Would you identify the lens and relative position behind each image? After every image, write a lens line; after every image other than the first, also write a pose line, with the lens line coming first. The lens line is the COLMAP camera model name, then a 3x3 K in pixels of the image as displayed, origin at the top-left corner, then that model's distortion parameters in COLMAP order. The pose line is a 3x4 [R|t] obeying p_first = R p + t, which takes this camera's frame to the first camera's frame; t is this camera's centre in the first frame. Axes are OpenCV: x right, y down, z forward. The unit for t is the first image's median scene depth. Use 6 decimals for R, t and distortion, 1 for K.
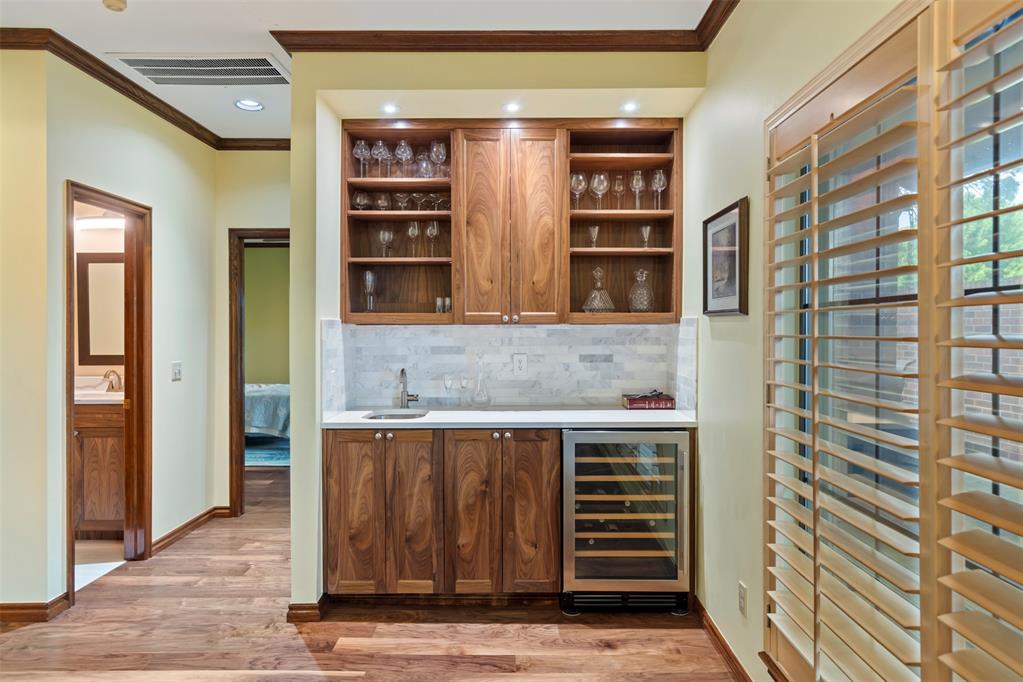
lens RADIAL K [[645.3, 0, 515.2], [0, 645.3, 336.0], [0, 0, 1]] dist [0.005545, -0.002799]
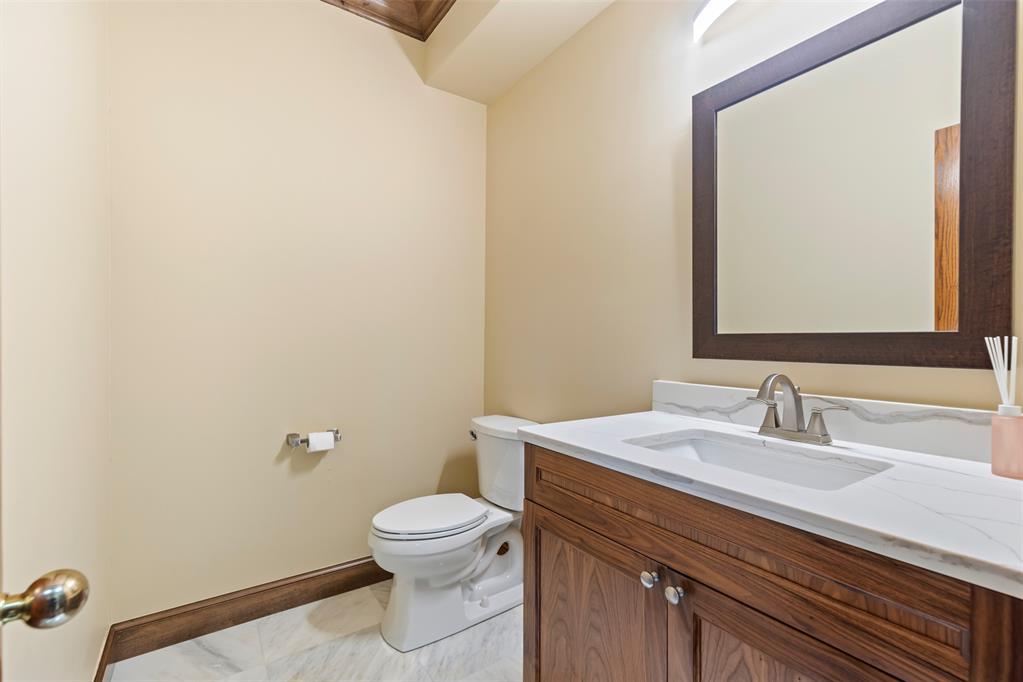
lens RADIAL K [[462.7, 0, 512.6], [0, 462.7, 345.8], [0, 0, 1]] dist [0.008267, 0.000599]
pose [[0.560692, 0.012281, -0.827933, -0.495138], [-0.015030, 0.999876, 0.004653, 0.038515], [0.827888, 0.009835, 0.560807, 0.739749]]
